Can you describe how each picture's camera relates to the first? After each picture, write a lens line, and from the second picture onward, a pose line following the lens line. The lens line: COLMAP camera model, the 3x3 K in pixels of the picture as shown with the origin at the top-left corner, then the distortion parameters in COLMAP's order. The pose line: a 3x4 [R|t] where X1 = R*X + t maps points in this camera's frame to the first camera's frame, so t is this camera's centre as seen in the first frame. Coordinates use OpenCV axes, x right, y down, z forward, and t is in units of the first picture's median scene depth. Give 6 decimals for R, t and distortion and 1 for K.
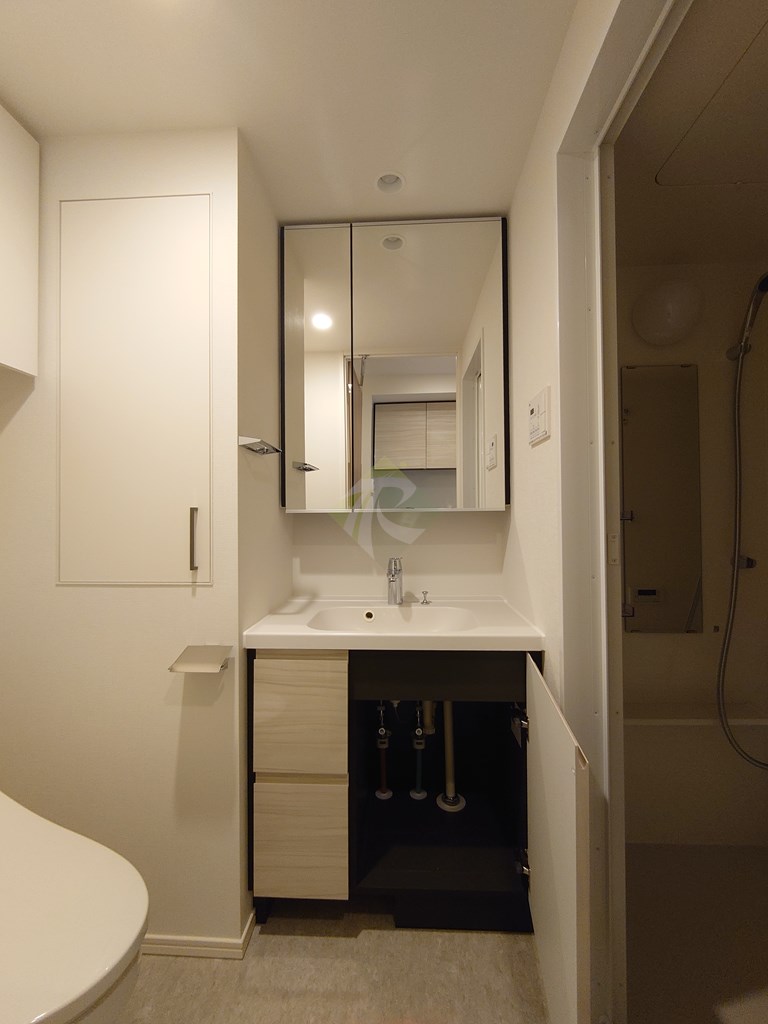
lens RADIAL K [[441.3, 0, 388.4], [0, 441.3, 509.5], [0, 0, 1]] dist [0.001983, -0.001528]
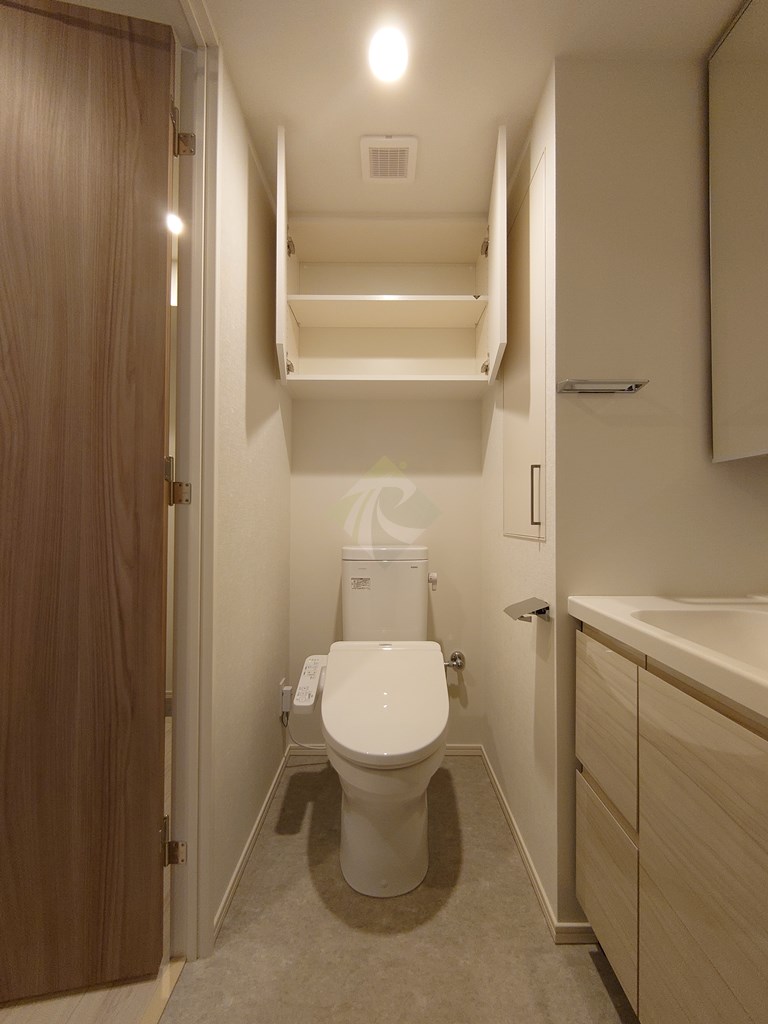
lens RADIAL K [[441.3, 0, 389.3], [0, 441.3, 510.9], [0, 0, 1]] dist [0.001983, -0.001528]
pose [[0.074687, -0.000114, -0.997207, 0.569071], [-0.001127, 0.999999, -0.000199, 0.103597], [0.997206, 0.001139, 0.074687, 0.574900]]
